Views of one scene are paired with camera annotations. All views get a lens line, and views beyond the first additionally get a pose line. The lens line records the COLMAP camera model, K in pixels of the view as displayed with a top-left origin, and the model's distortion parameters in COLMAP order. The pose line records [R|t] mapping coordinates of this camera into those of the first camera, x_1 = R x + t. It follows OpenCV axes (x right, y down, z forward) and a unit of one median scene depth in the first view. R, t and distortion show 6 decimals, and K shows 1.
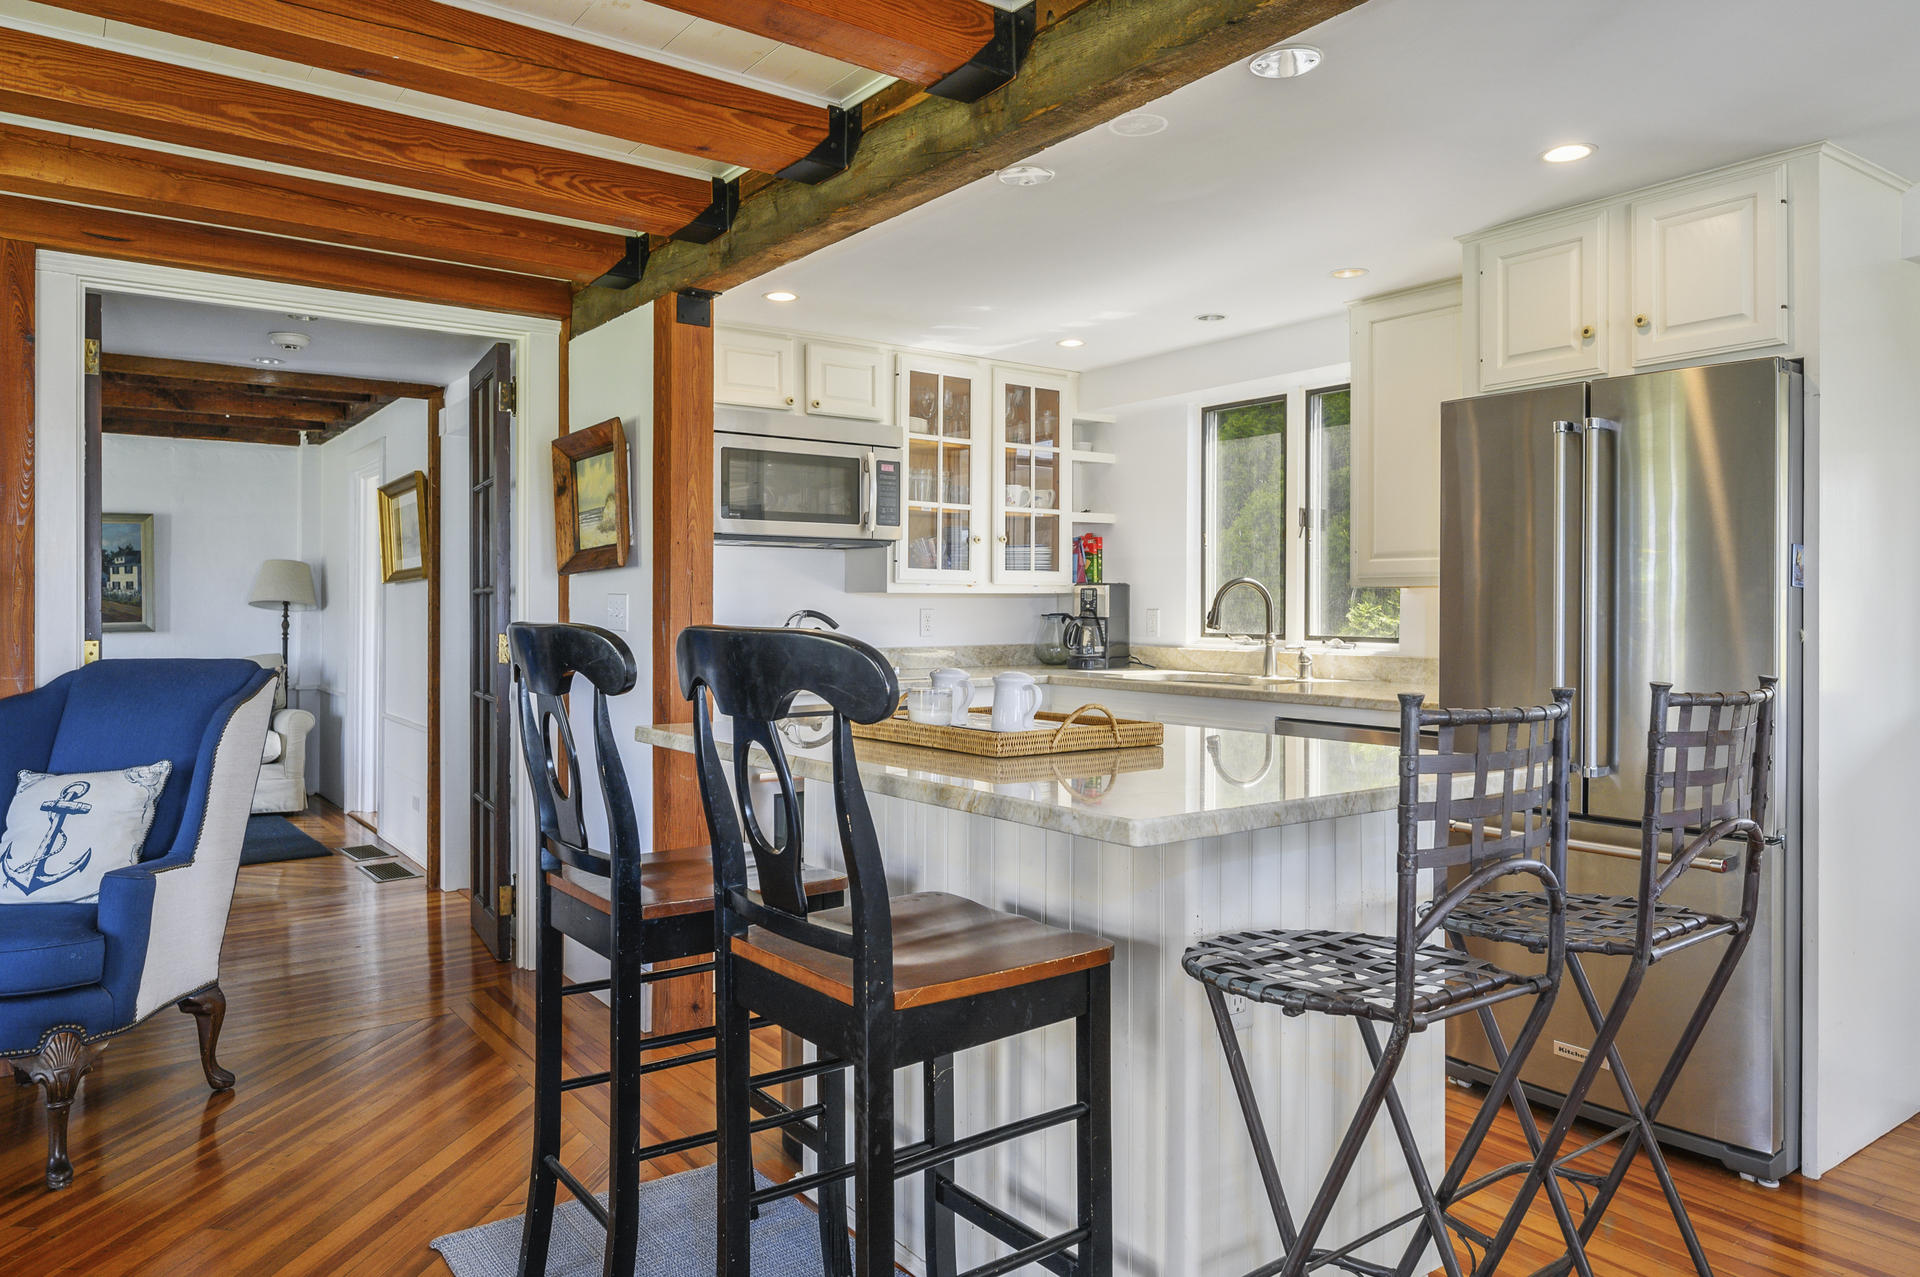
lens RADIAL K [[1261.8, 0, 960.2], [0, 1261.8, 618.7], [0, 0, 1]] dist [-0.001918, 0.000173]
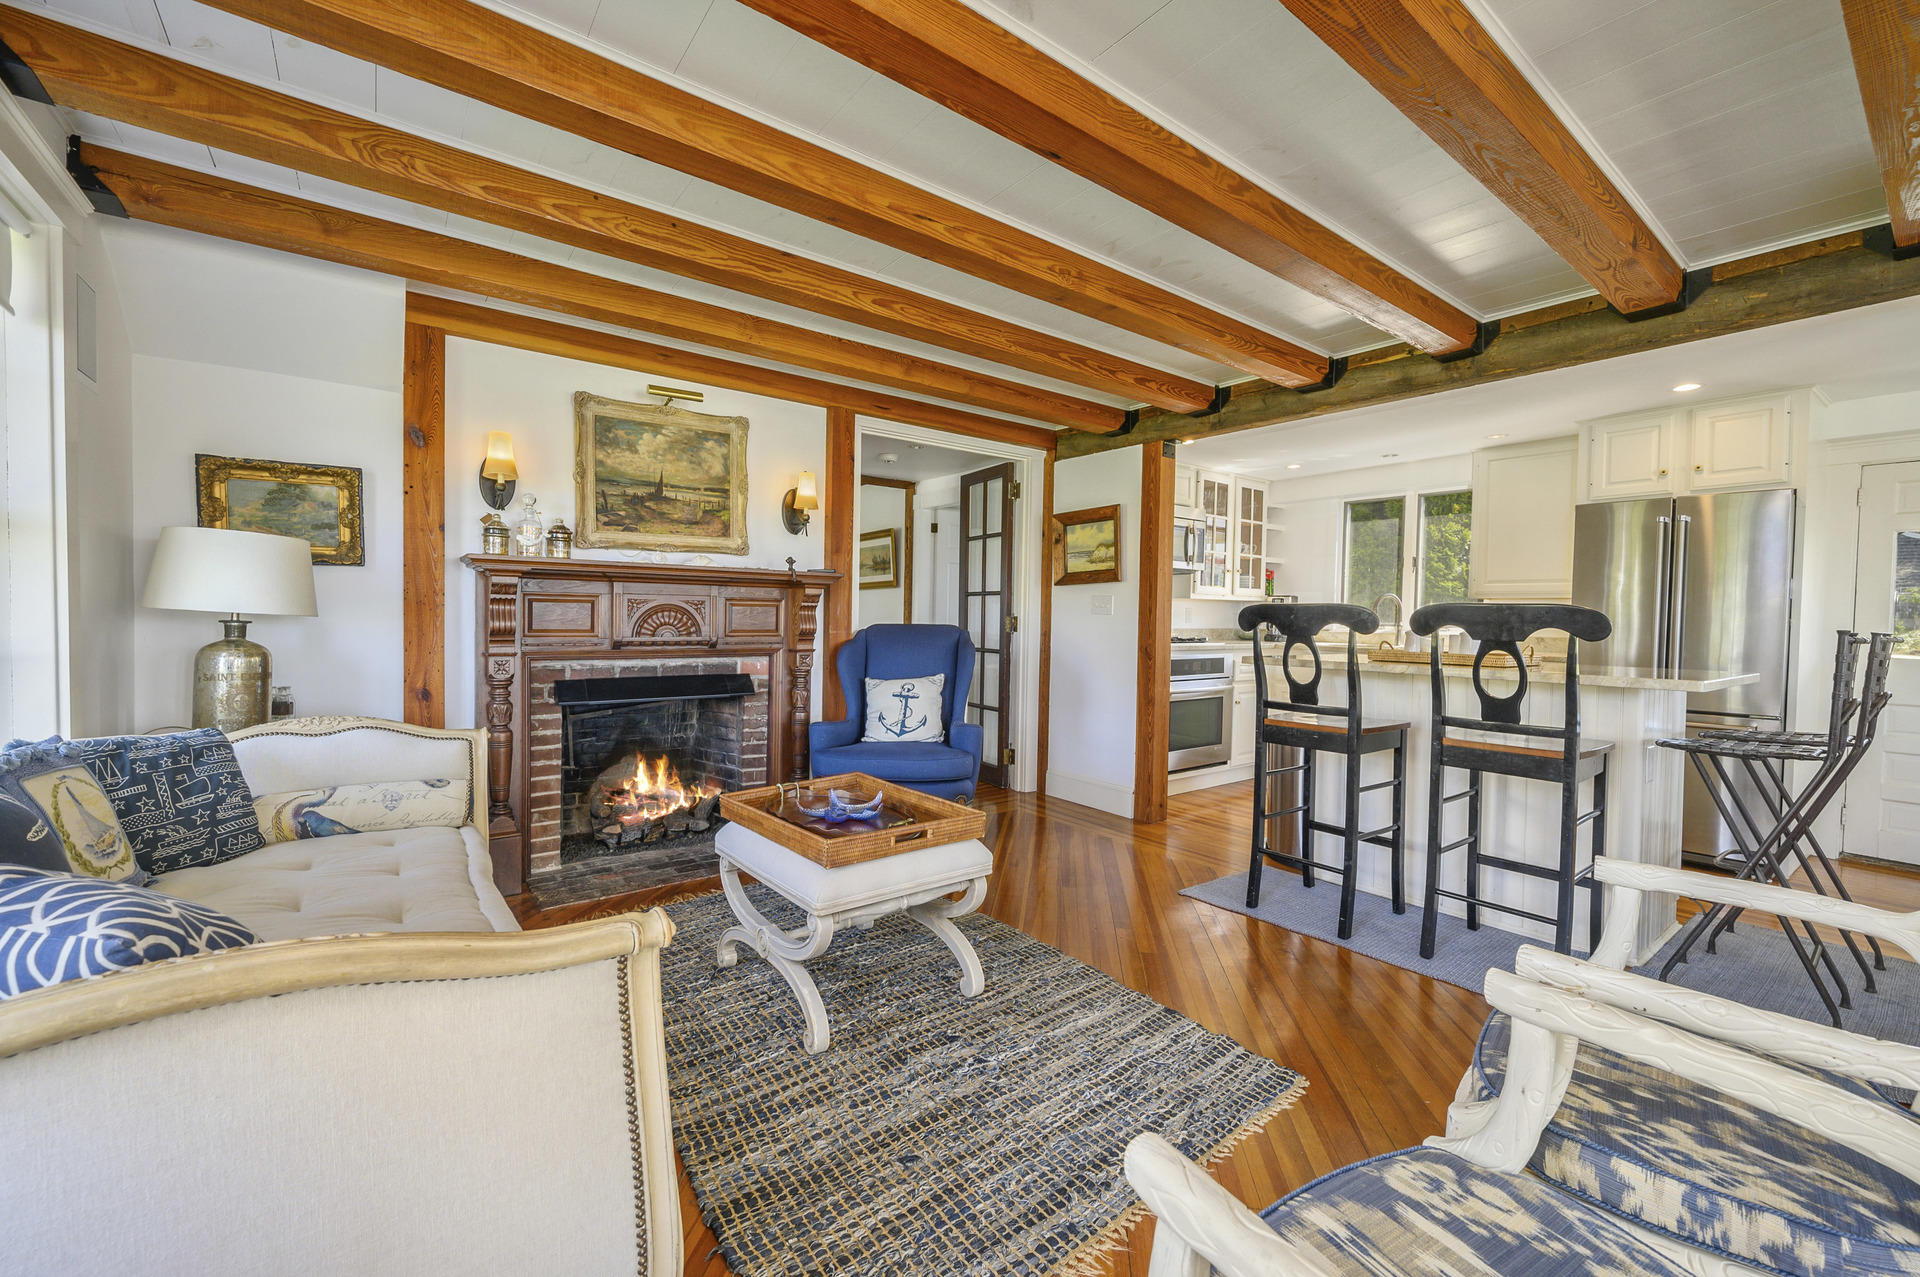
lens RADIAL K [[783.0, 0, 961.1], [0, 783.0, 640.3], [0, 0, 1]] dist [0.000443, -0.000201]
pose [[0.999799, 0.014977, 0.013330, -0.477331], [-0.015269, 0.999639, 0.022117, 0.024603], [-0.012994, -0.022316, 0.999667, -0.187192]]
